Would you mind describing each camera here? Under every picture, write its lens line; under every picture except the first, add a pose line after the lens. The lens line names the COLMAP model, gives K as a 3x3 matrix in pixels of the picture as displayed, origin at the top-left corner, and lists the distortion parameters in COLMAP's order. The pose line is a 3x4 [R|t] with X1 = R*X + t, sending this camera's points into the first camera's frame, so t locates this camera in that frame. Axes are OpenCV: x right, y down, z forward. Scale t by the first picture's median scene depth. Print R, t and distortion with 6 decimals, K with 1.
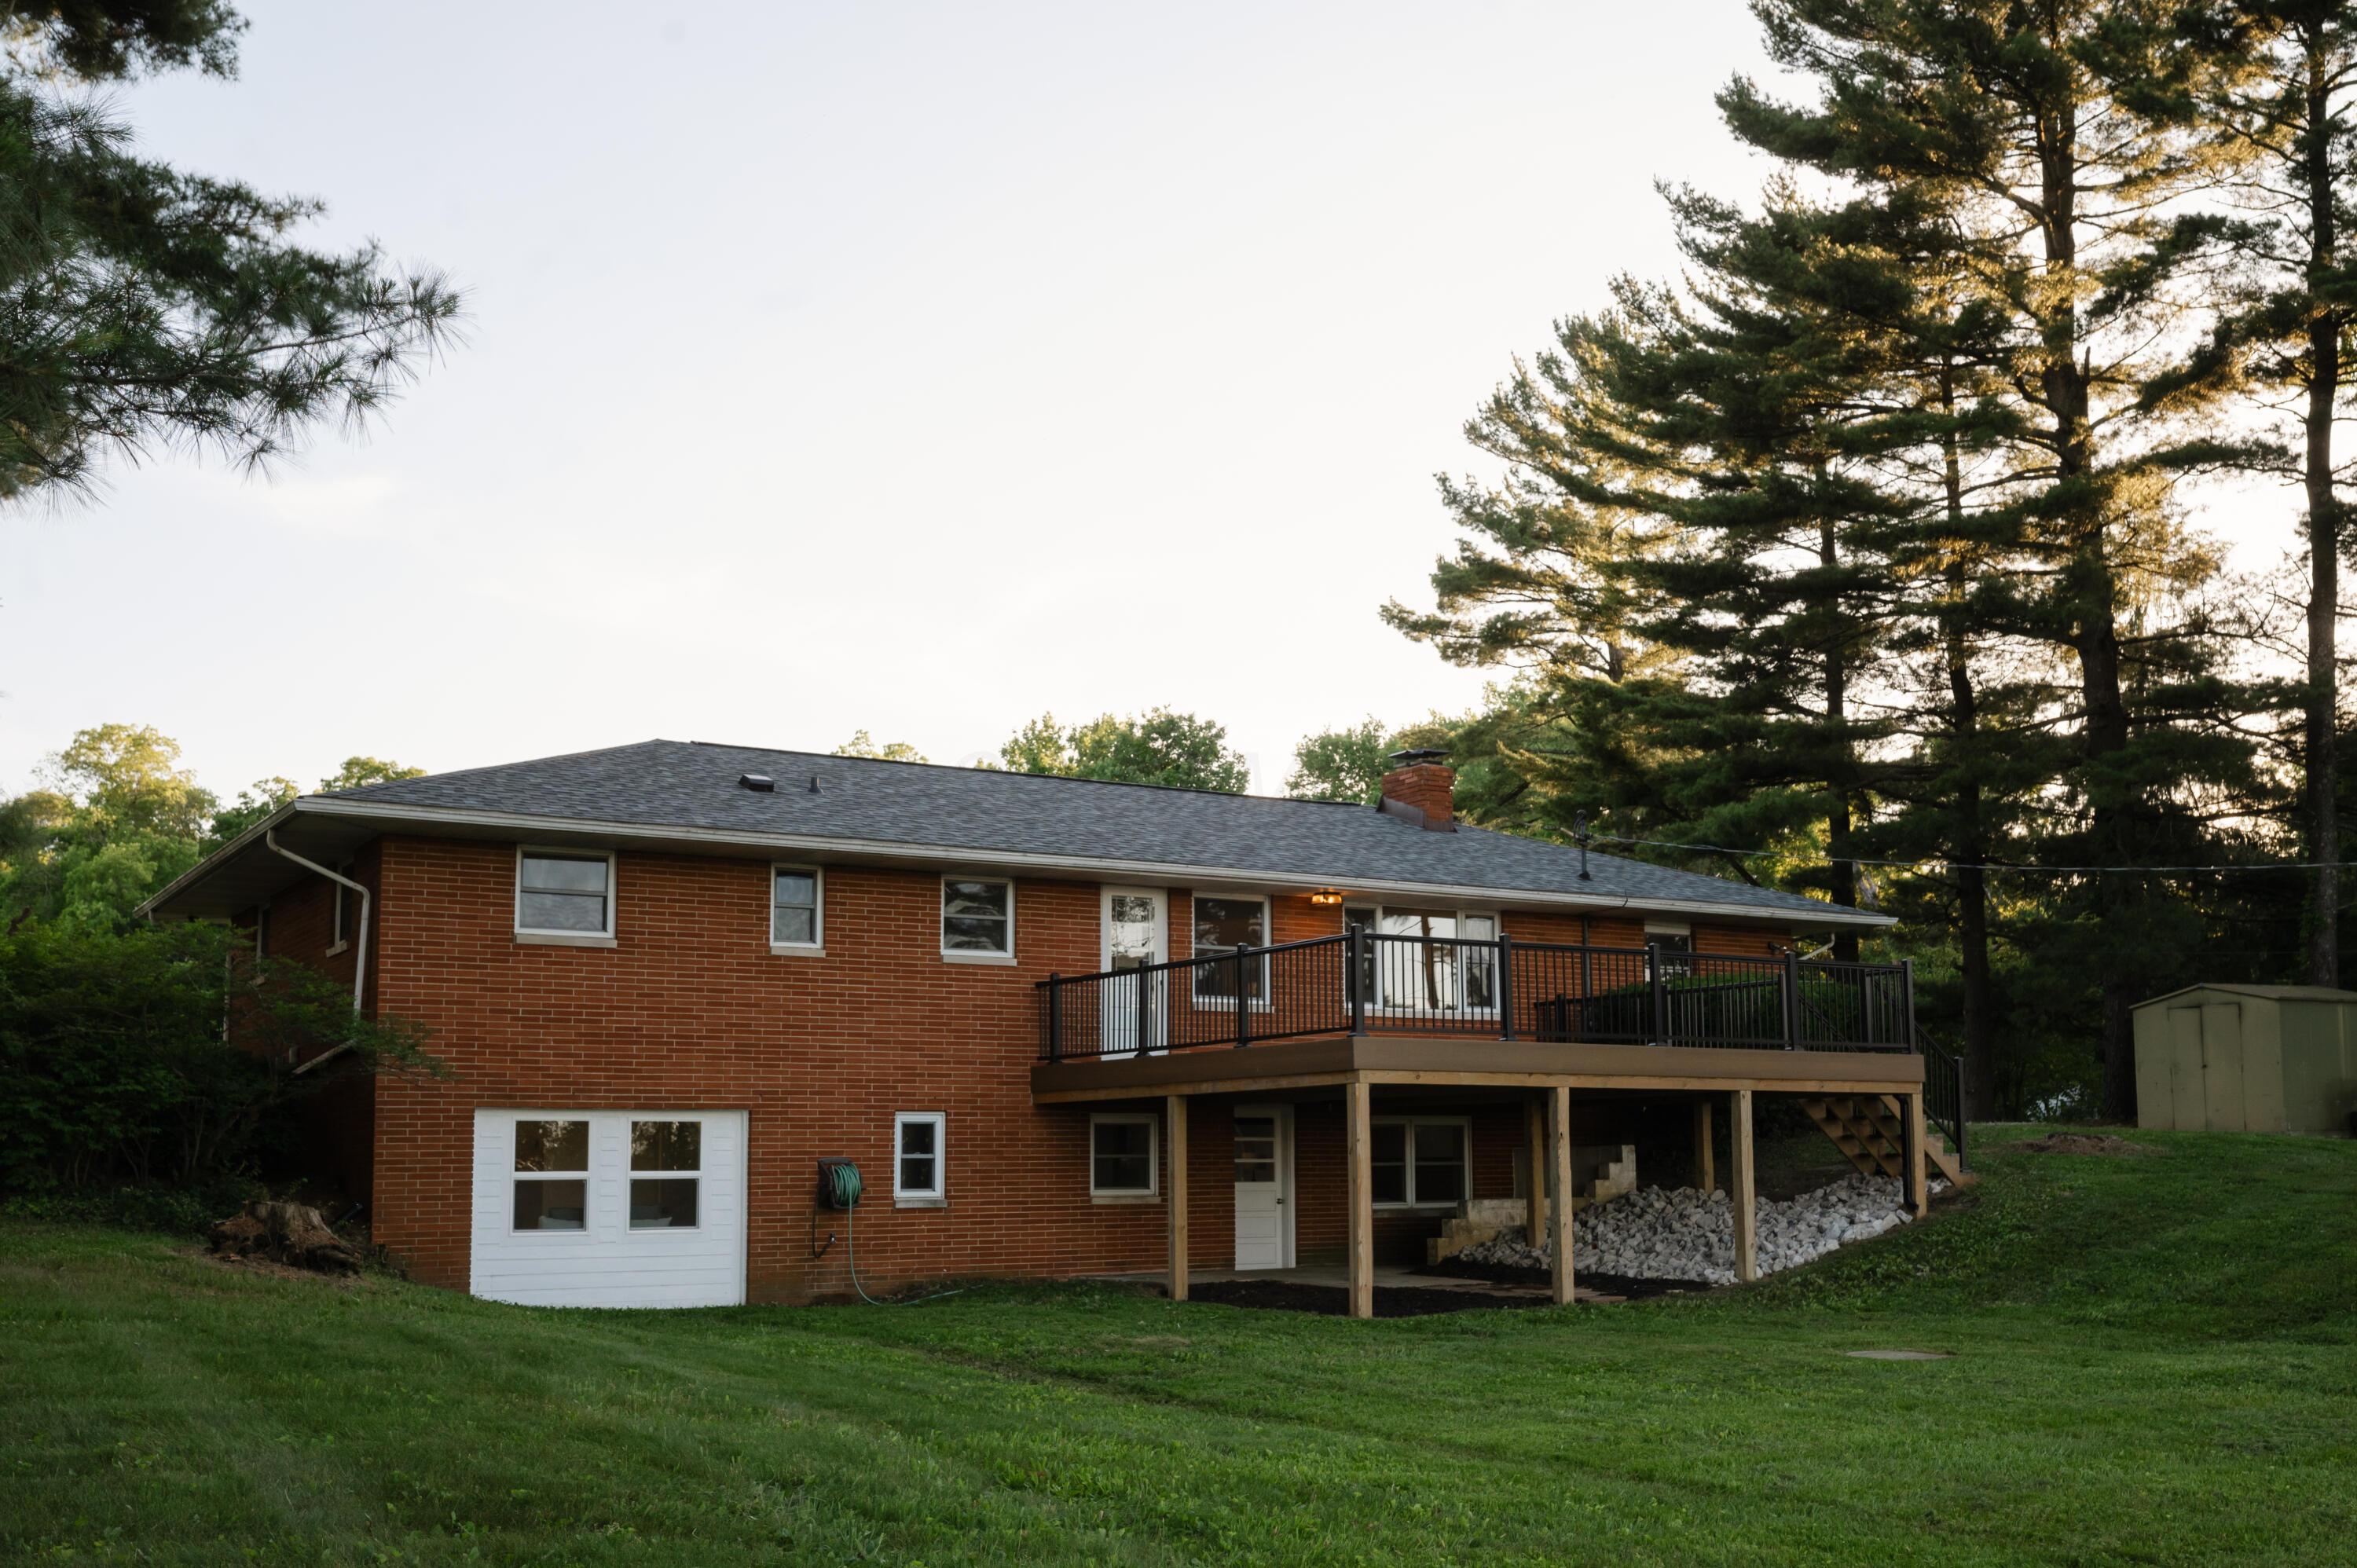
lens RADIAL K [[2275.8, 0, 1178.5], [0, 2275.8, 784.0], [0, 0, 1]] dist [0.000631, 0.005650]
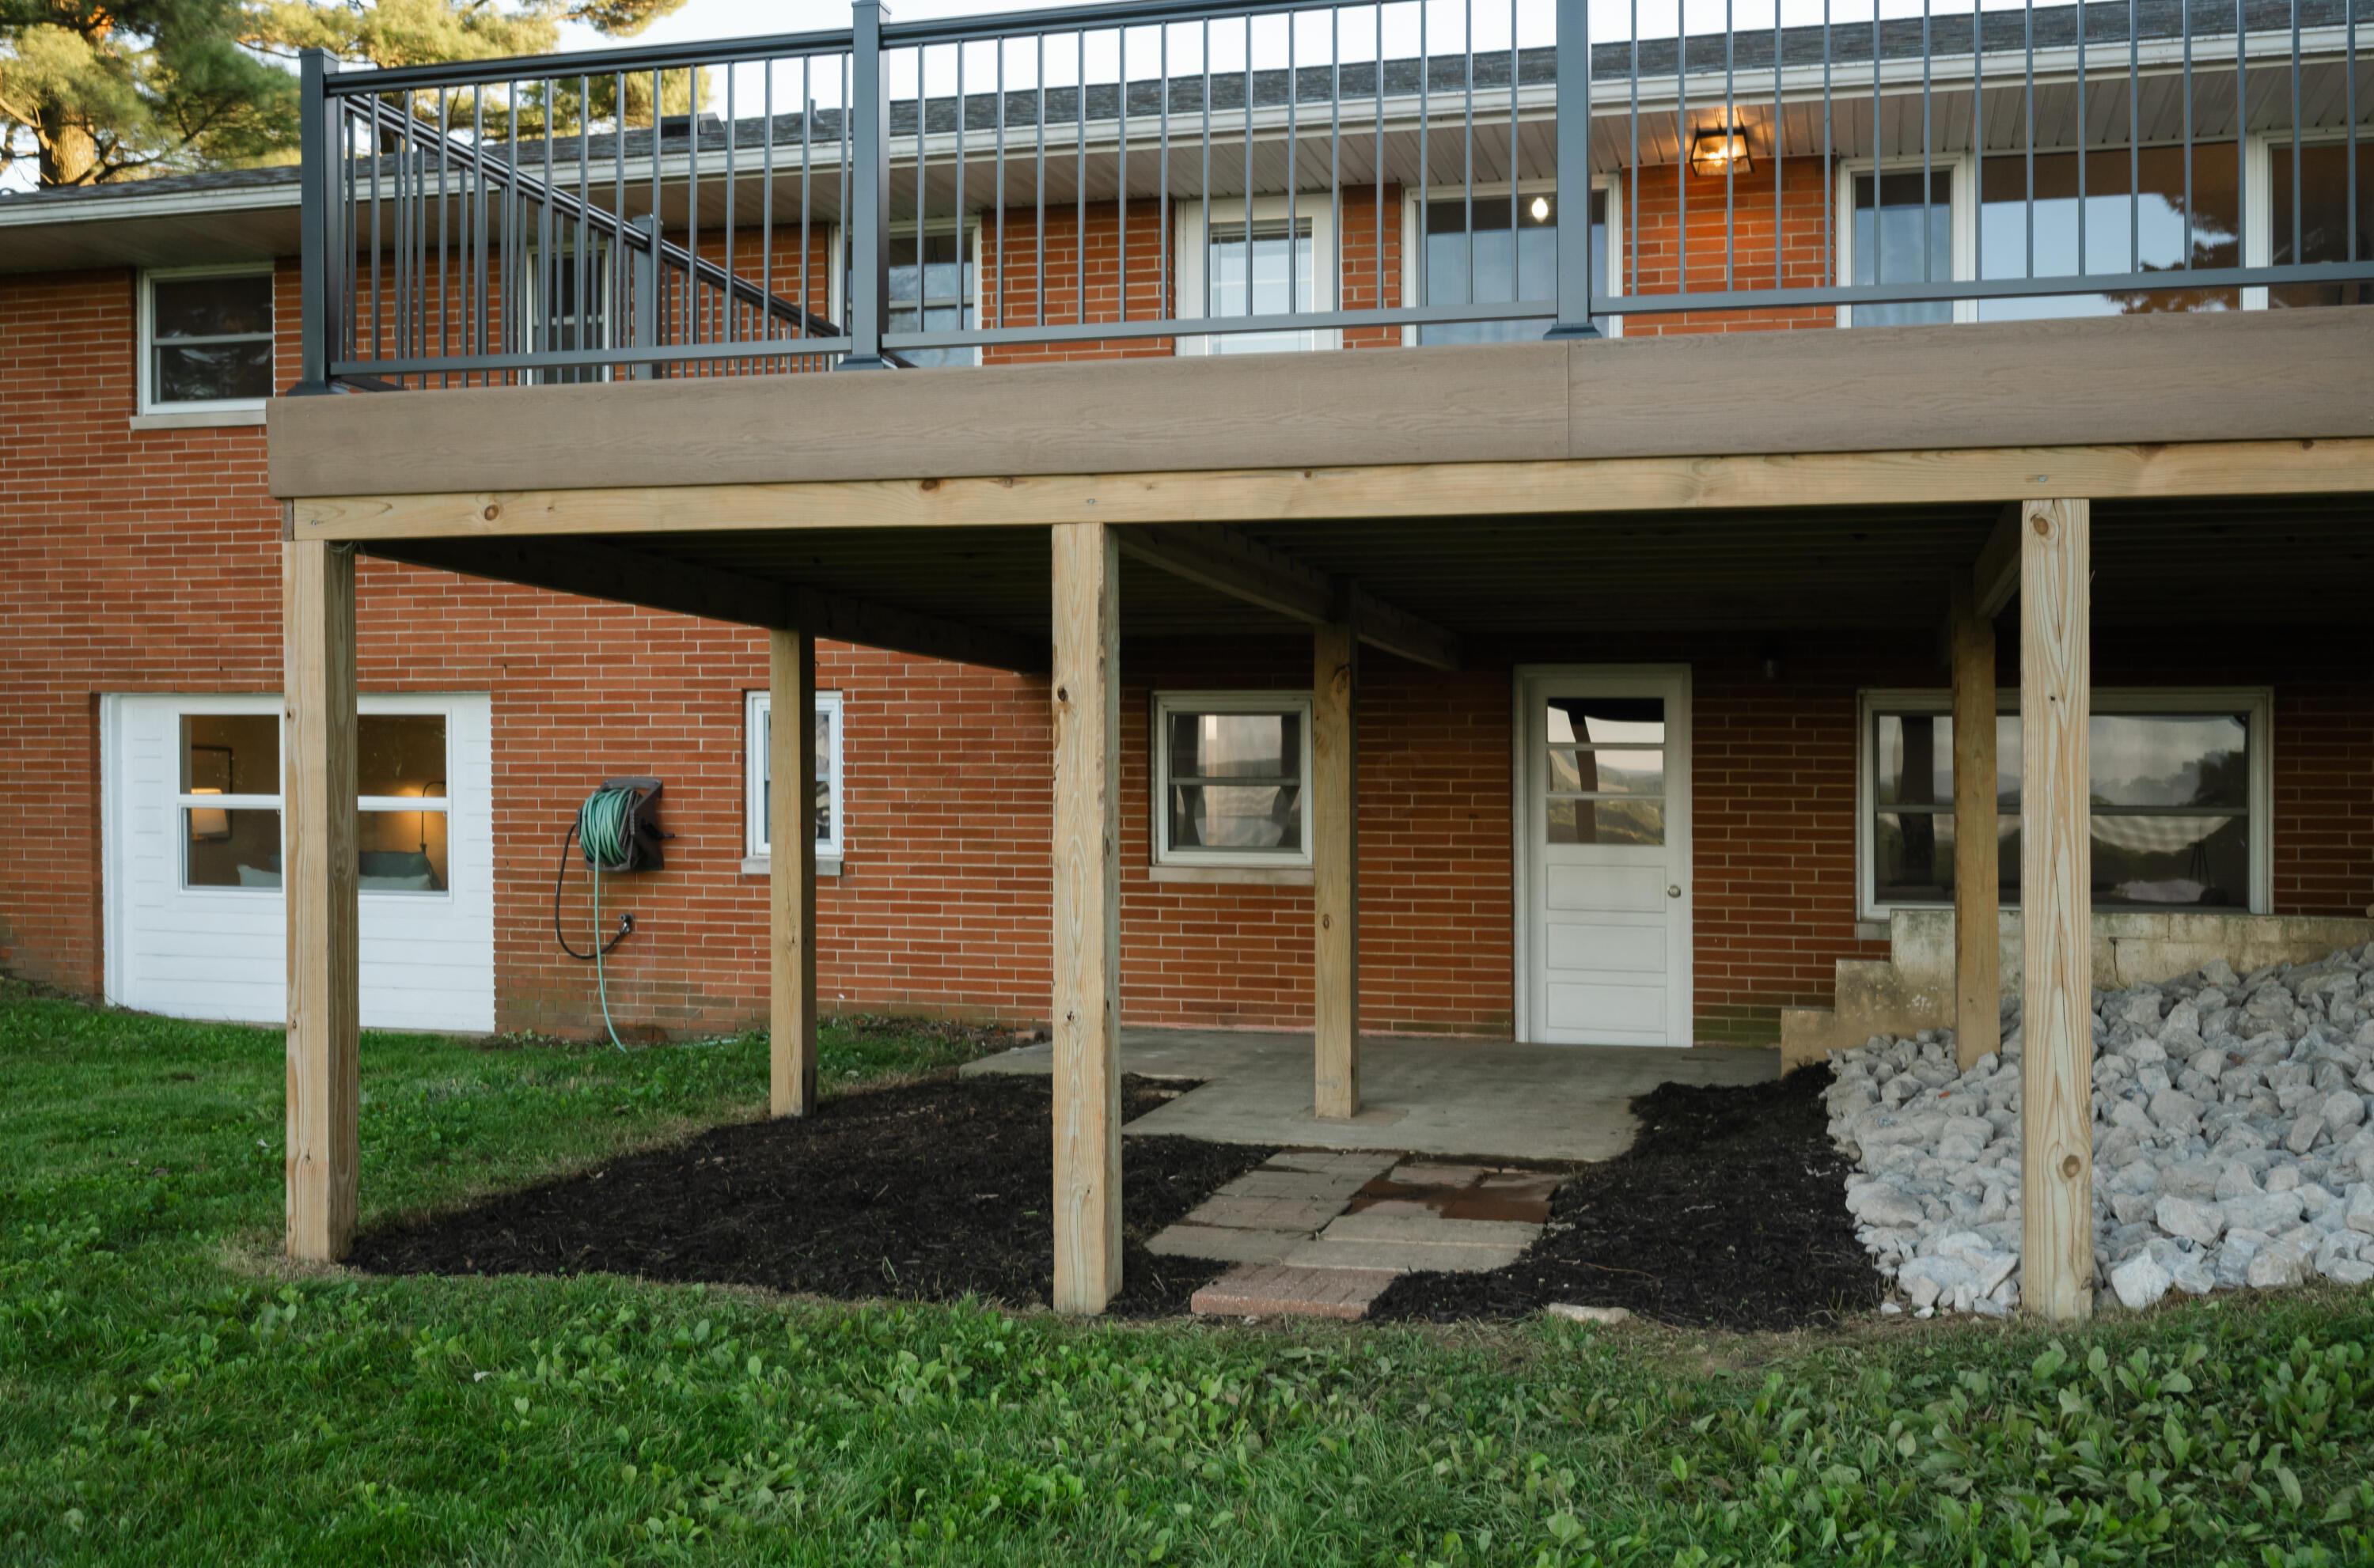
lens RADIAL K [[2292.1, 0, 1187.0], [0, 2292.1, 784.0], [0, 0, 1]] dist [0.000631, 0.005650]
pose [[0.657816, 0.008568, -0.753130, 0.362940], [0.113015, 0.987491, 0.109947, 0.127981], [0.744652, -0.157440, 0.648619, 0.788530]]
